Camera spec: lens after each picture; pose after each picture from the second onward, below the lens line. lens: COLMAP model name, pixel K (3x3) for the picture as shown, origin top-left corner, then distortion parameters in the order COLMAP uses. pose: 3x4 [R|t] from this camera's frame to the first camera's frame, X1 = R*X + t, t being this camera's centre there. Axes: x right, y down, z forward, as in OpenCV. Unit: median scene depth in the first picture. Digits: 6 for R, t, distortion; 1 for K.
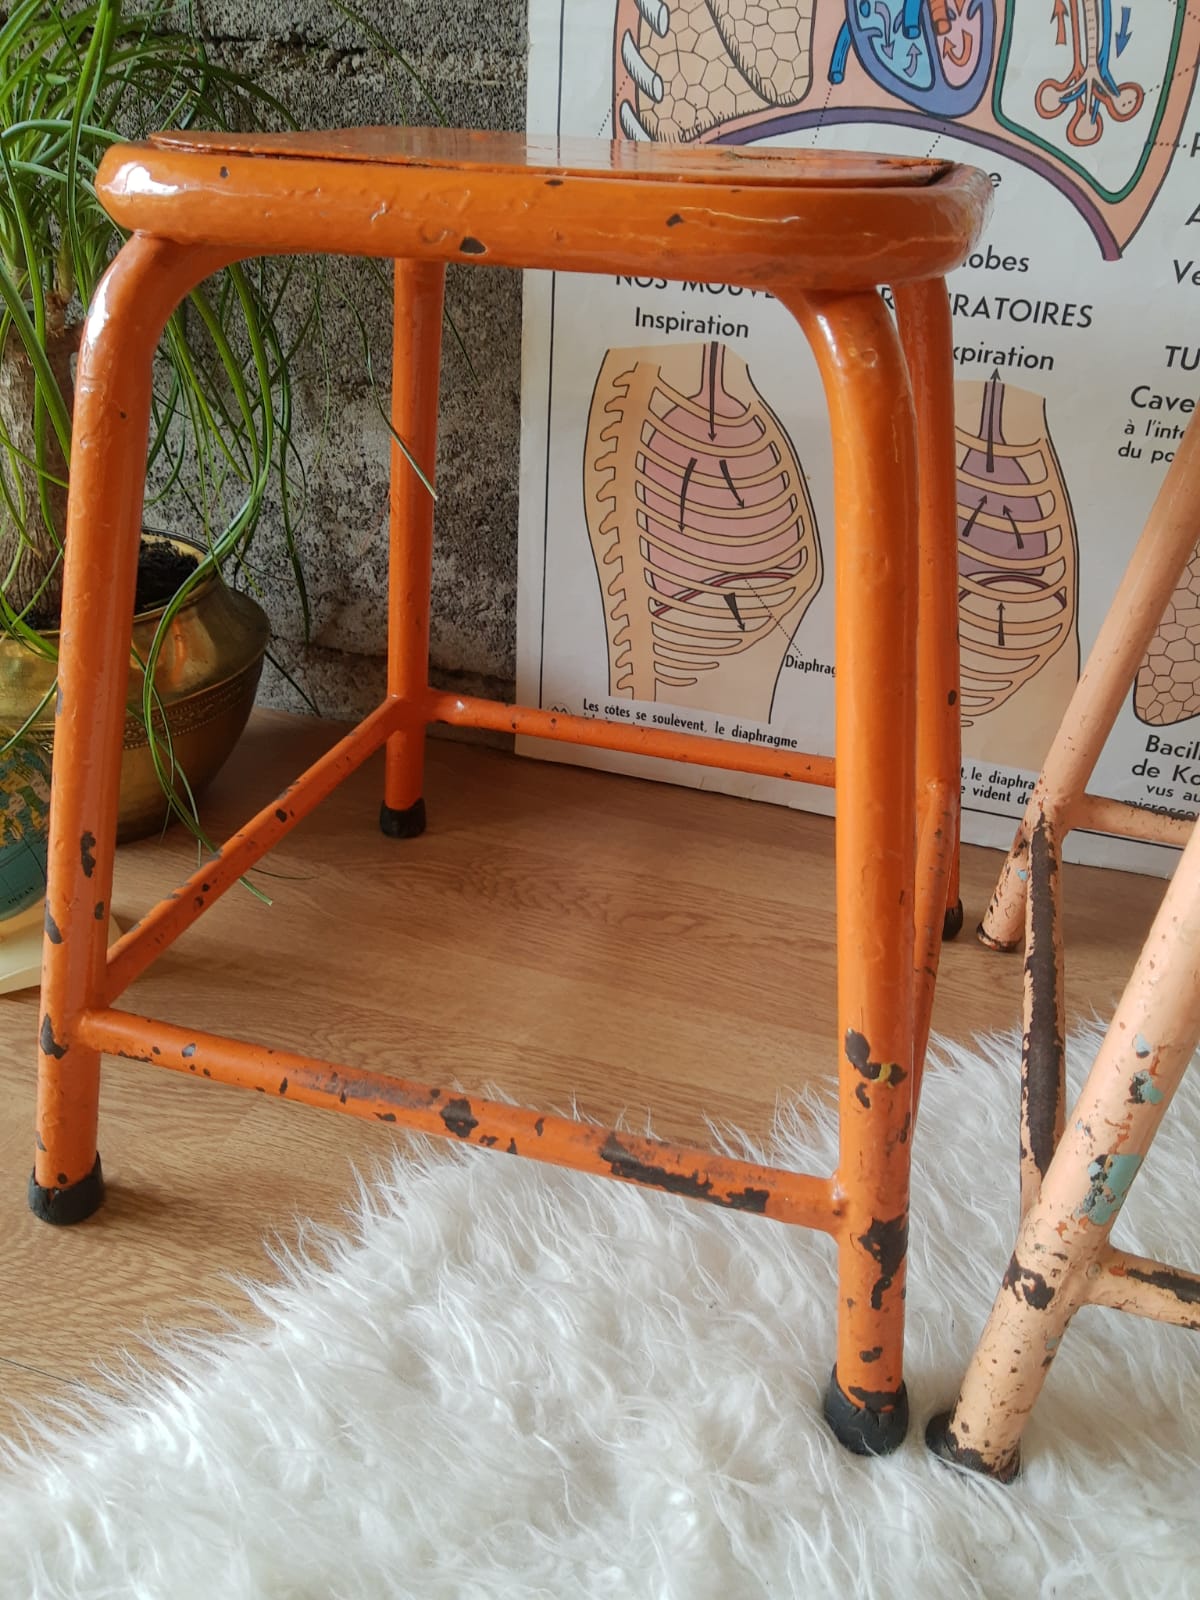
lens RADIAL K [[1296.5, 0, 599.5], [0, 1296.5, 794.4], [0, 0, 1]] dist [-0.018034, 0.015991]
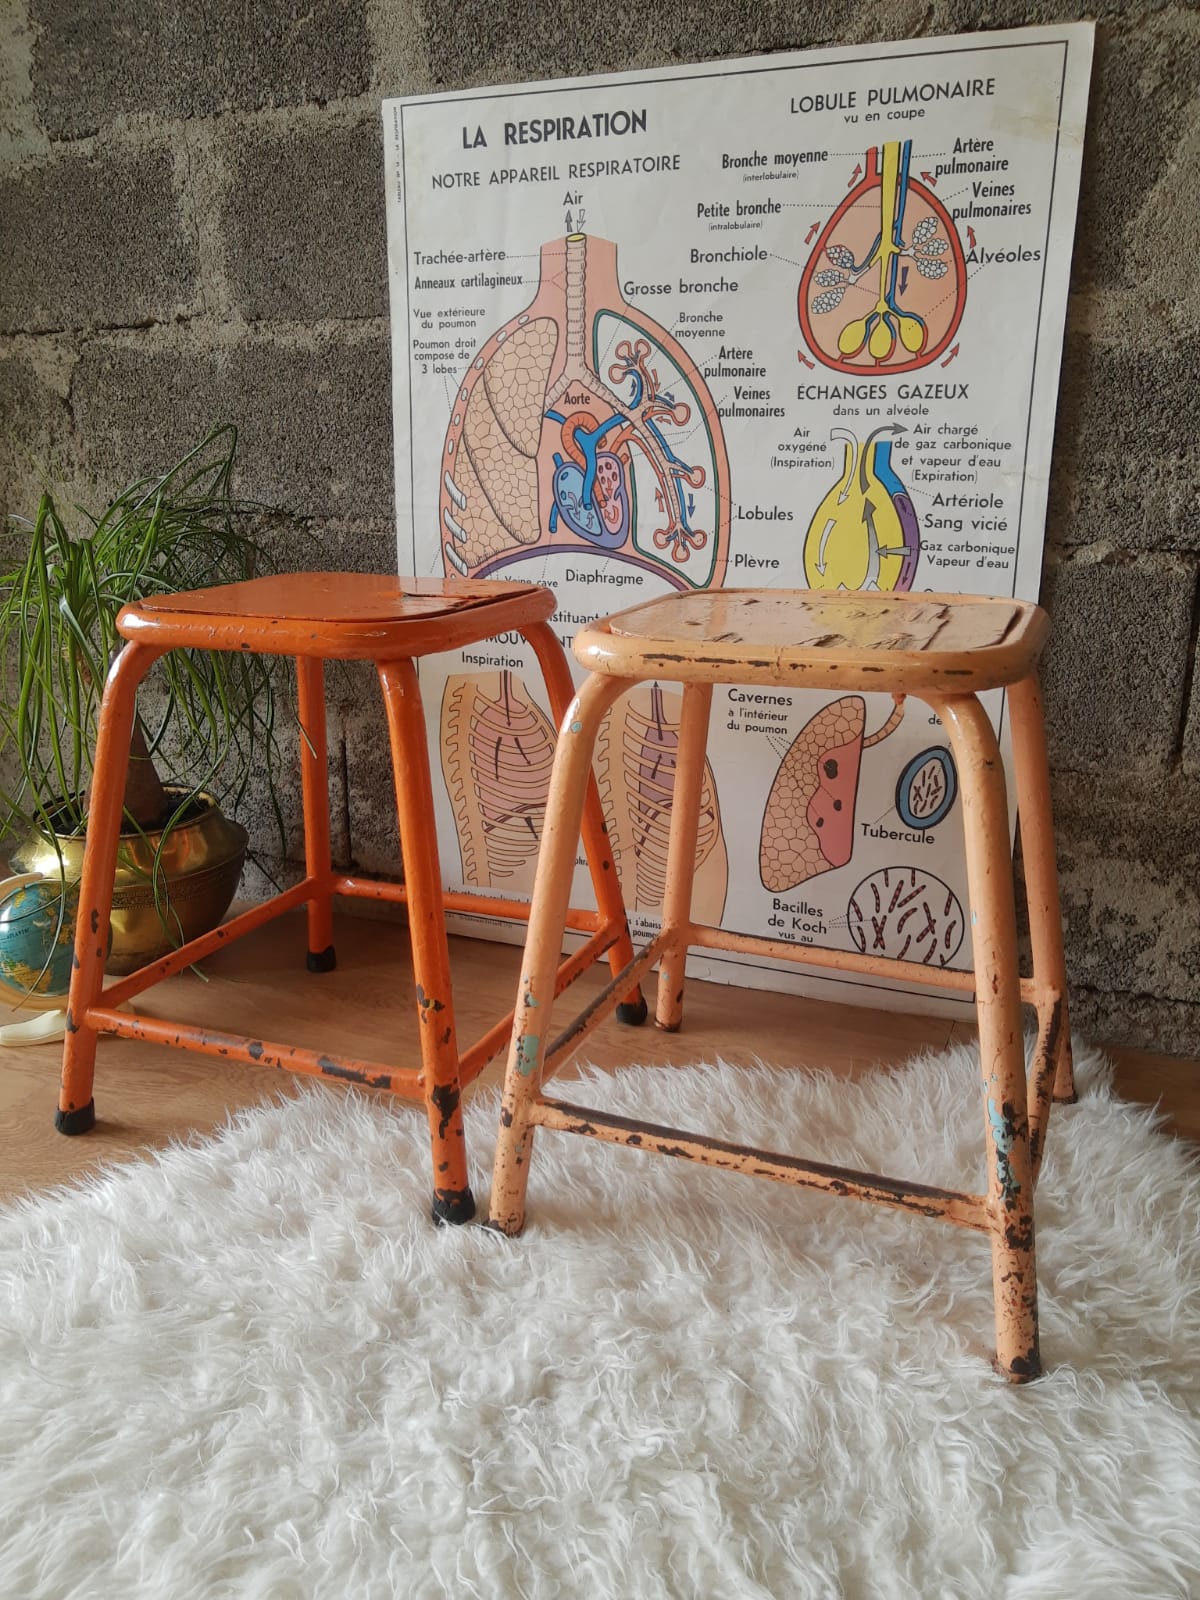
lens RADIAL K [[1296.5, 0, 600.4], [0, 1296.5, 786.2], [0, 0, 1]] dist [-0.018034, 0.015991]
pose [[0.994304, -0.014841, -0.105539, 0.416540], [-0.009954, 0.972997, -0.230605, 0.202944], [0.106111, 0.230342, 0.967307, -0.636321]]
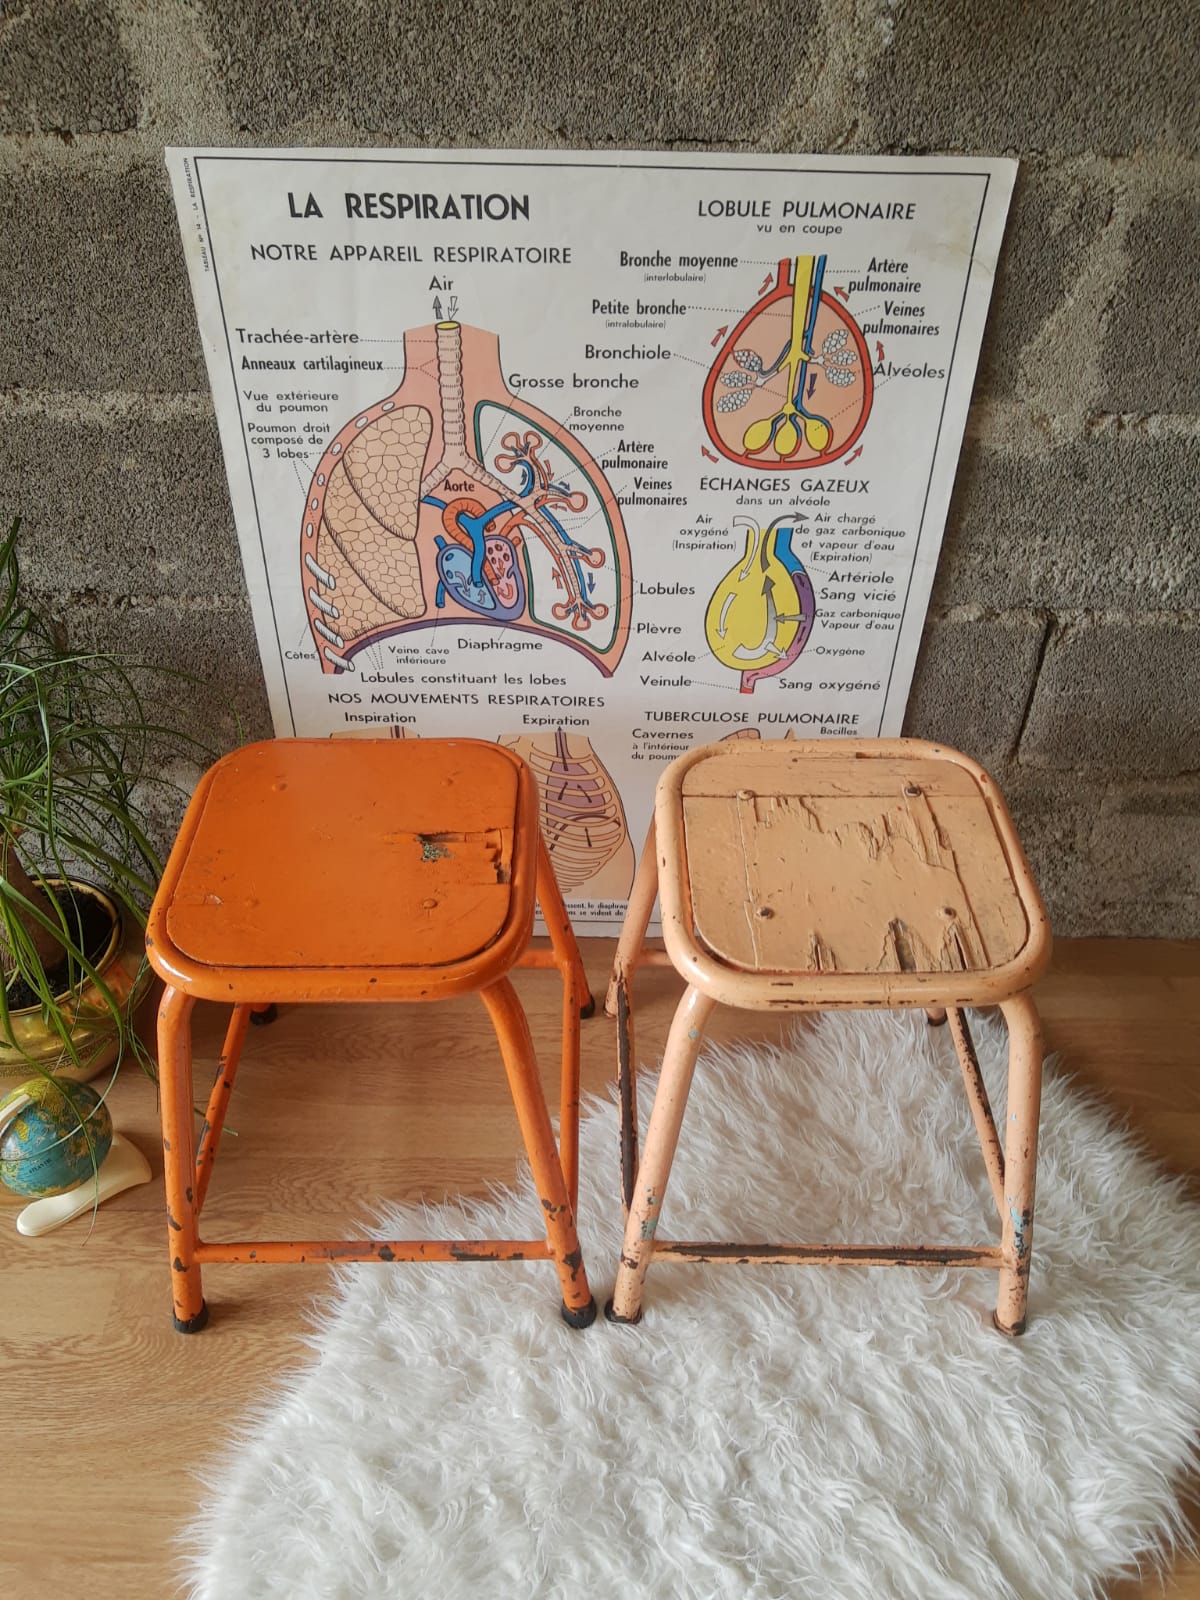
lens RADIAL K [[1296.5, 0, 611.1], [0, 1296.5, 789.5], [0, 0, 1]] dist [-0.018034, 0.015991]
pose [[0.952018, -0.221143, 0.211562, -0.020969], [0.169726, 0.956739, 0.236313, -0.661396], [-0.254668, -0.189066, 0.948366, -0.730273]]
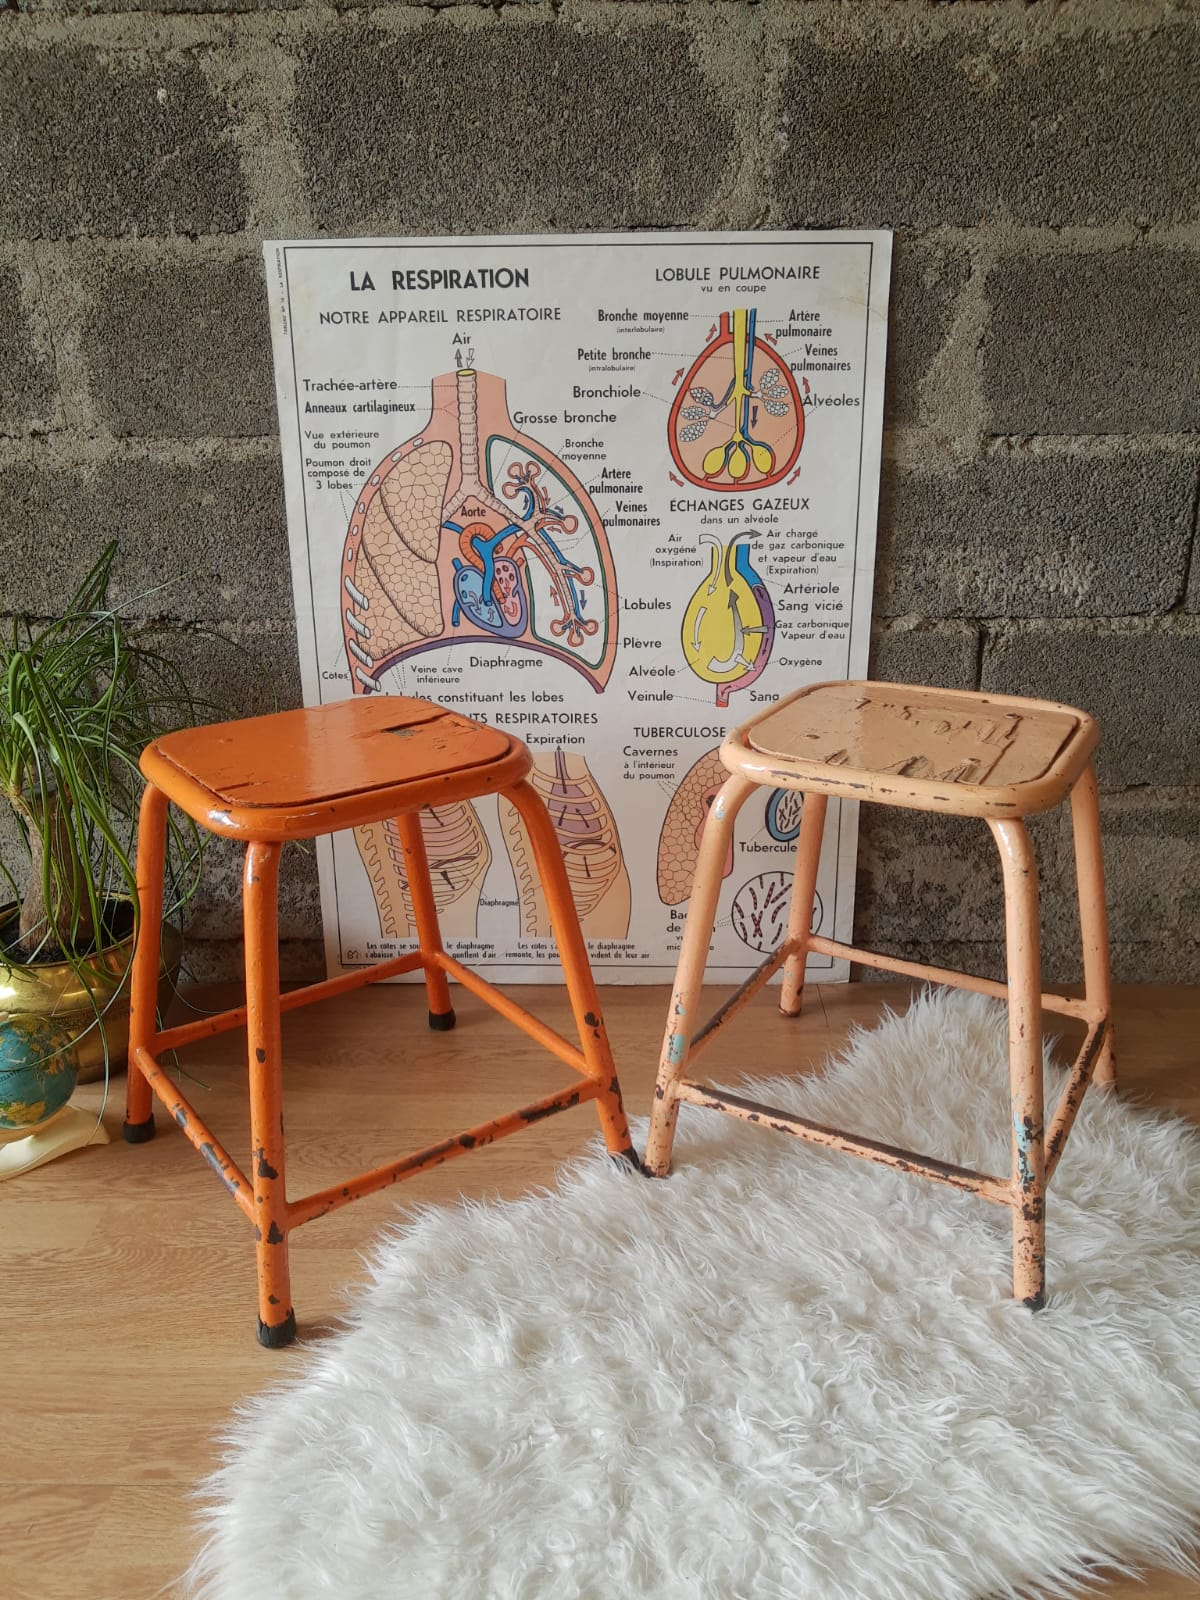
lens RADIAL K [[1296.5, 0, 607.9], [0, 1296.5, 774.3], [0, 0, 1]] dist [-0.018034, 0.015991]
pose [[0.958810, -0.142785, 0.245551, -0.118781], [0.182067, 0.972470, -0.145443, 0.020321], [-0.218024, 0.184159, 0.958411, -0.939132]]
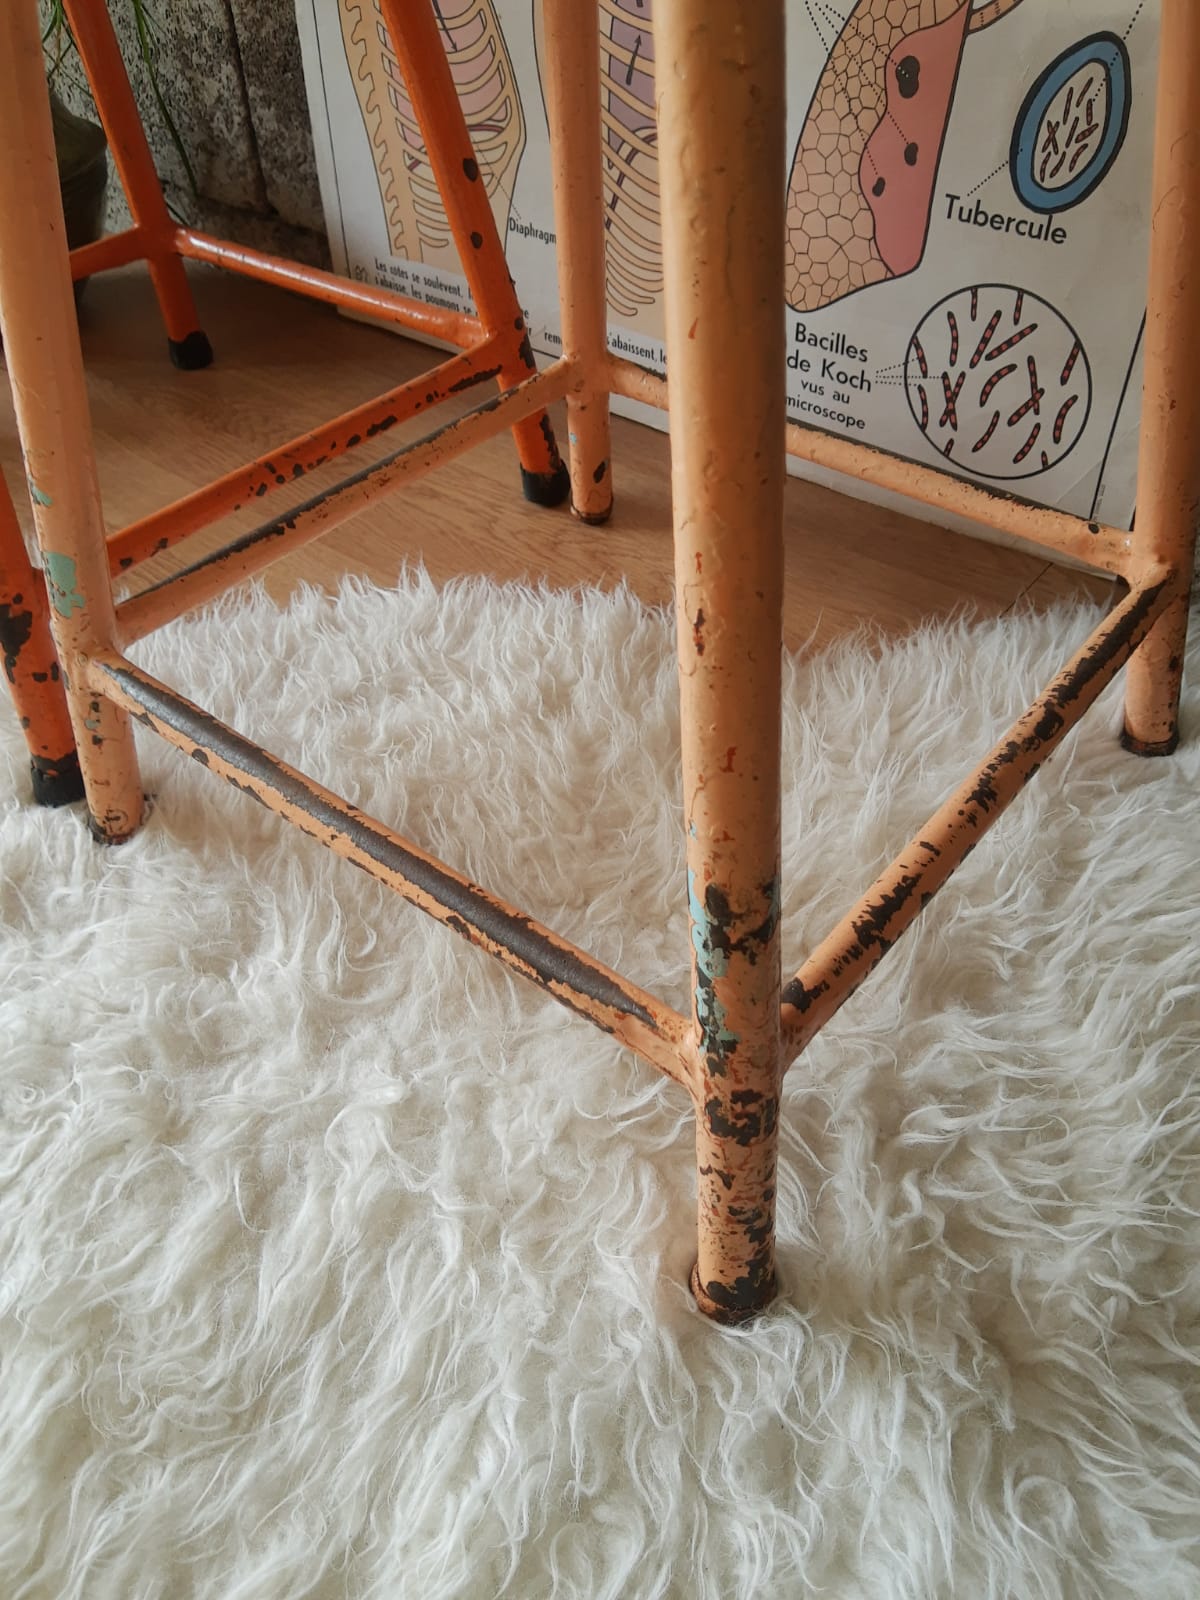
lens RADIAL K [[1296.5, 0, 600.8], [0, 1296.5, 802.7], [0, 0, 1]] dist [-0.018034, 0.015991]
pose [[0.927573, 0.205821, -0.311843, 0.718797], [-0.125624, 0.957808, 0.258500, 0.069103], [0.351890, -0.200603, 0.914293, 0.015411]]
